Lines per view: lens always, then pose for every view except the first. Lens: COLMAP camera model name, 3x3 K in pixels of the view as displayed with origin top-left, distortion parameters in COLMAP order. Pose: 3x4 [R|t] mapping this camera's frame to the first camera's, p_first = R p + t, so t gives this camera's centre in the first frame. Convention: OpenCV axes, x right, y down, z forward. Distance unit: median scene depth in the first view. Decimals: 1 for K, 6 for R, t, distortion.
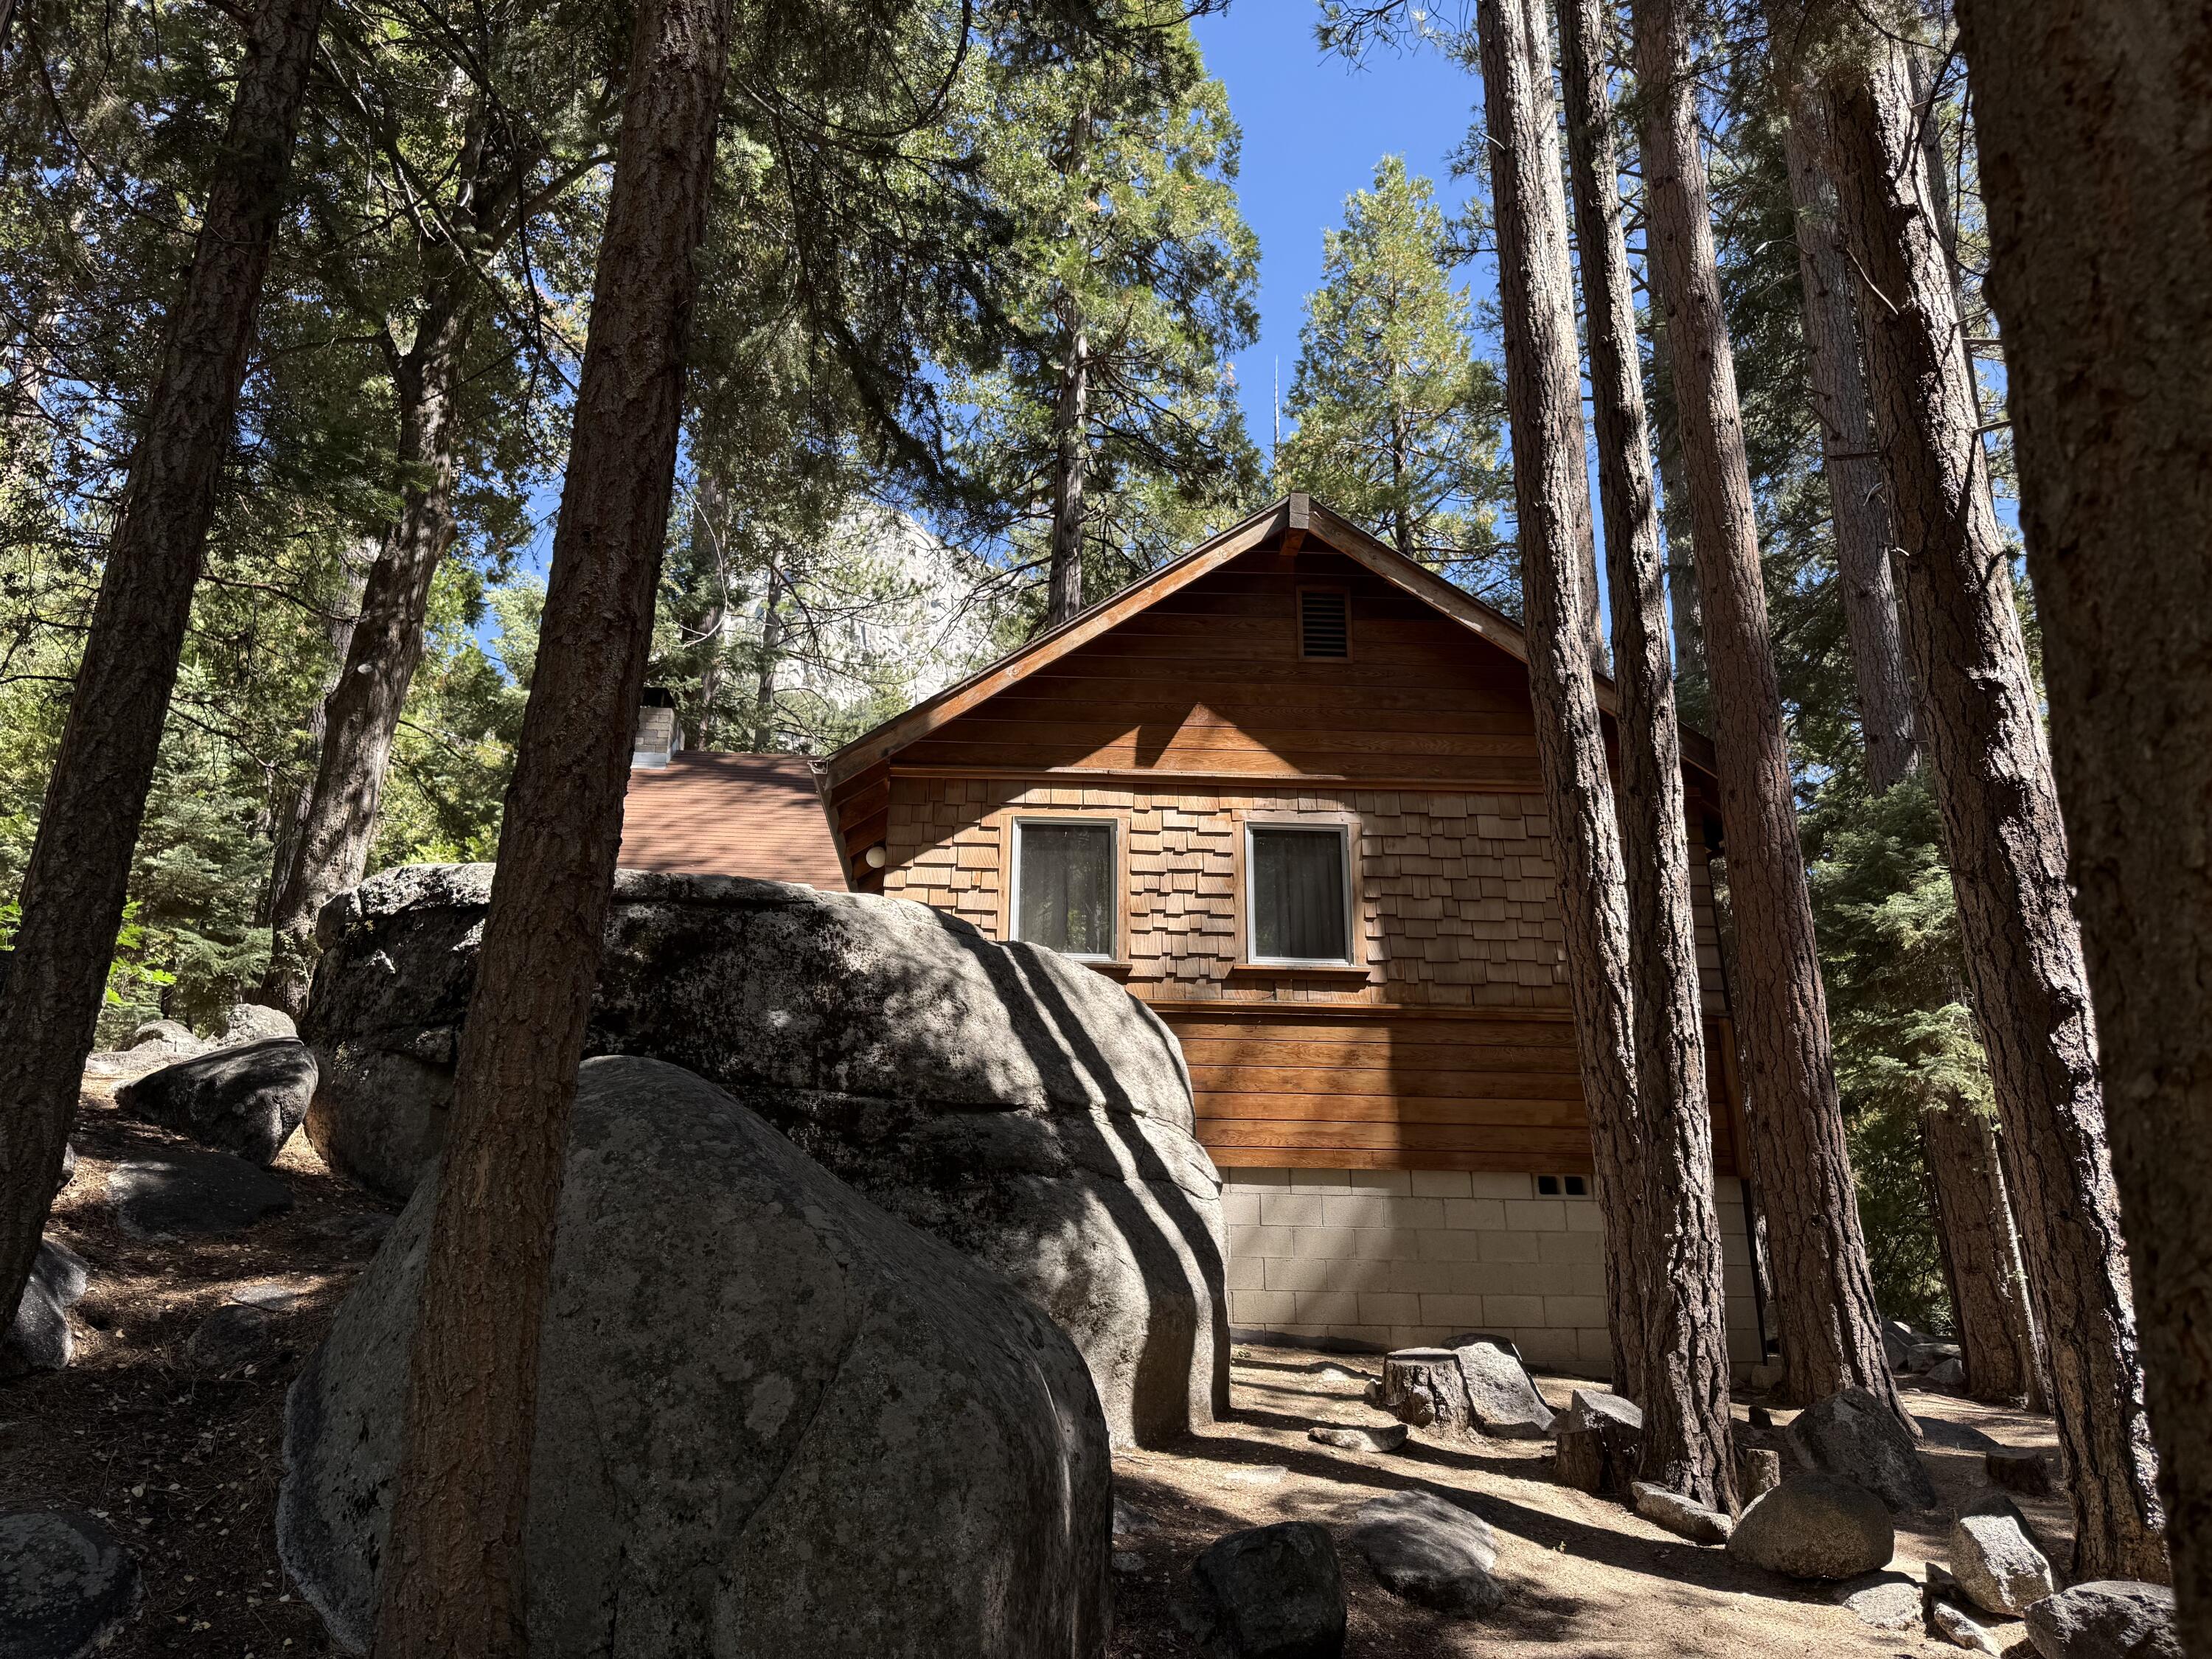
lens RADIAL K [[1532.7, 0, 1118.4], [0, 1532.7, 818.3], [0, 0, 1]] dist [0.072347, -0.050925]
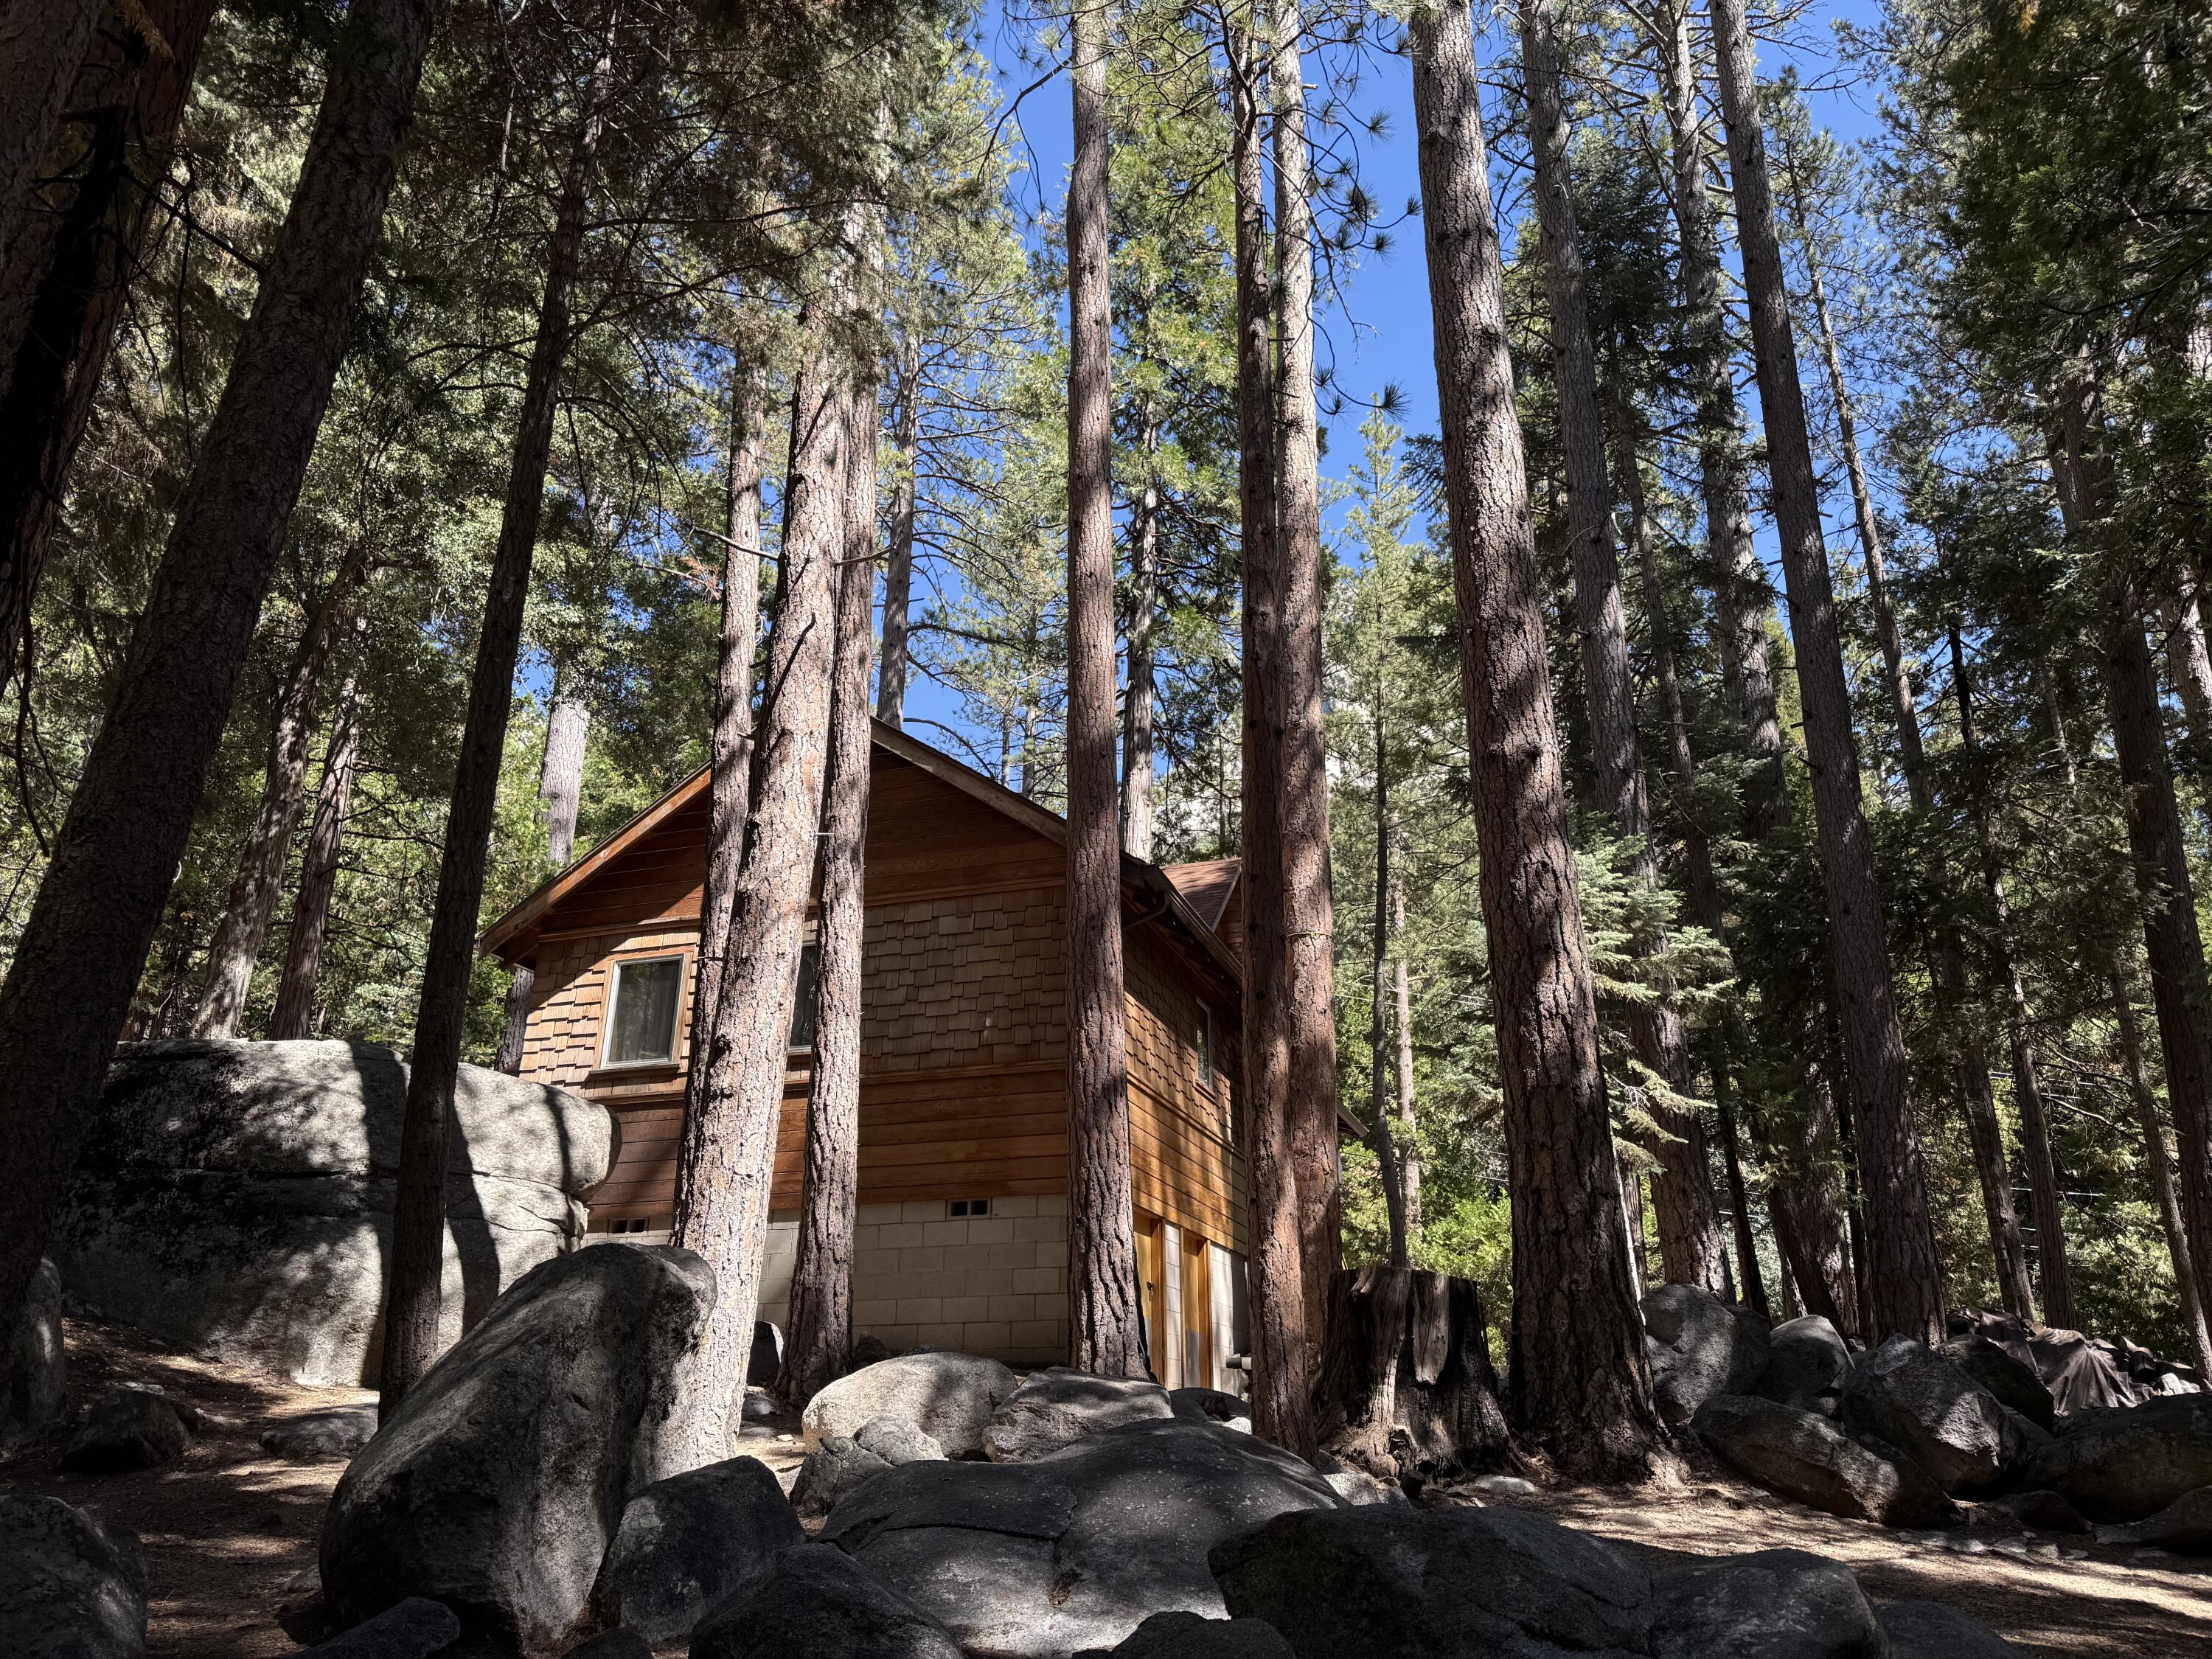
lens RADIAL K [[1532.7, 0, 1092.2], [0, 1532.7, 828.1], [0, 0, 1]] dist [0.072347, -0.050925]
pose [[0.929401, -0.139704, -0.341608, 0.822563], [0.119678, 0.989655, -0.079124, 0.041780], [0.349127, 0.032655, 0.936506, -0.138242]]
